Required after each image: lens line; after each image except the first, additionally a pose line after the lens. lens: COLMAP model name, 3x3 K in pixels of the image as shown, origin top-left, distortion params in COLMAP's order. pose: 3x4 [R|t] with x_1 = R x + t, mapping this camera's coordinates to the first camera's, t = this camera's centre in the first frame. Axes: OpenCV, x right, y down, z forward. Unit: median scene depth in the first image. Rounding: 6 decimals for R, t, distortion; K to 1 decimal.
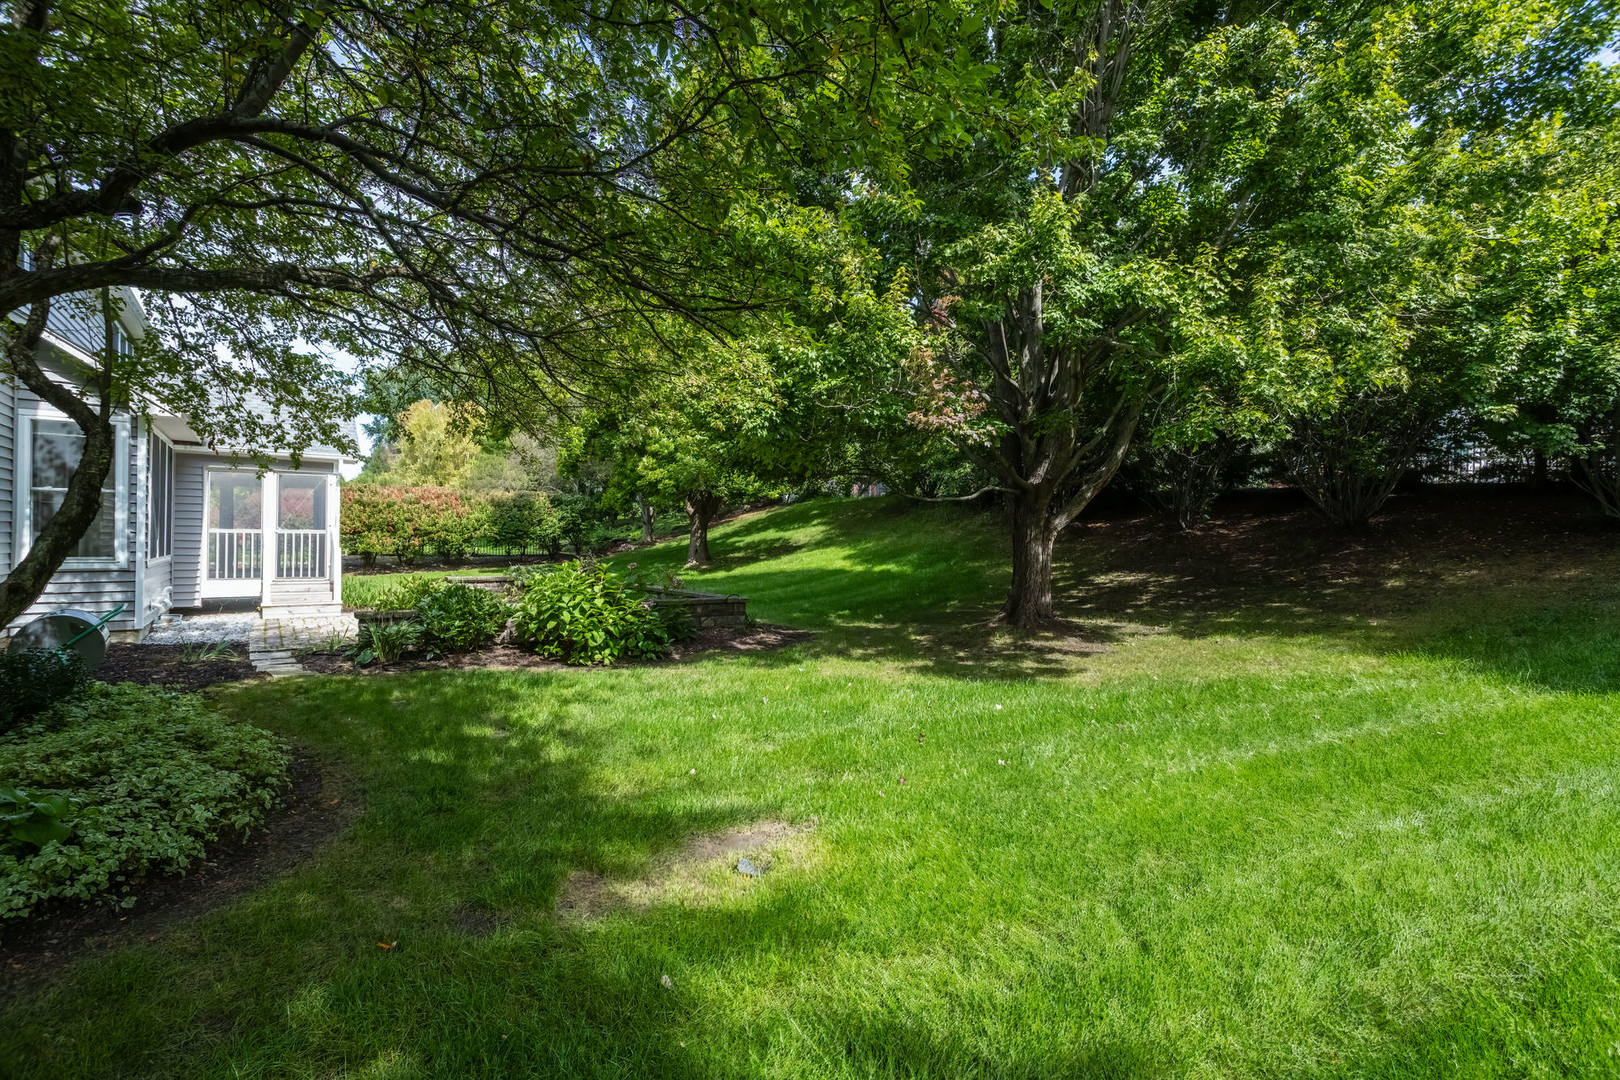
lens RADIAL K [[747.4, 0, 810.0], [0, 747.4, 540.0], [0, 0, 1]] dist [-0.000503, -0.000058]
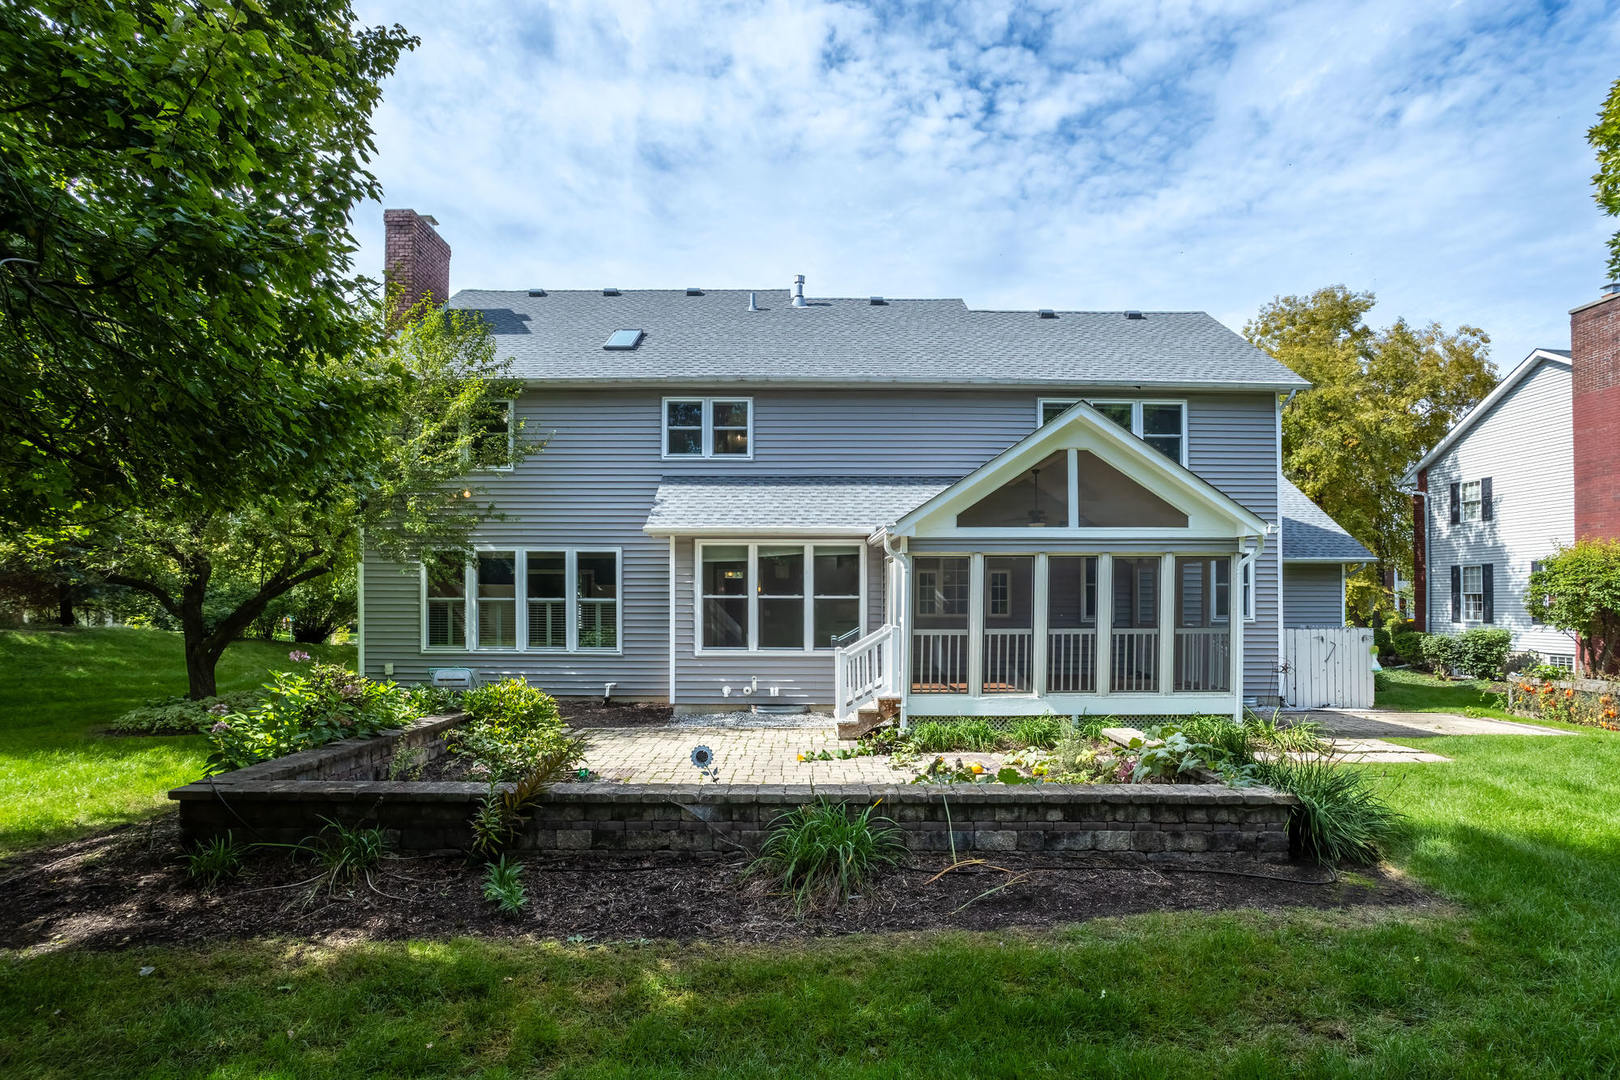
lens RADIAL K [[795.3, 0, 811.8], [0, 795.3, 607.6], [0, 0, 1]] dist [-0.002246, -0.000422]
pose [[-0.570489, -0.010335, -0.821240, 0.061478], [-0.011564, 0.999923, -0.004550, -0.031712], [0.821224, 0.006901, -0.570564, 1.481107]]
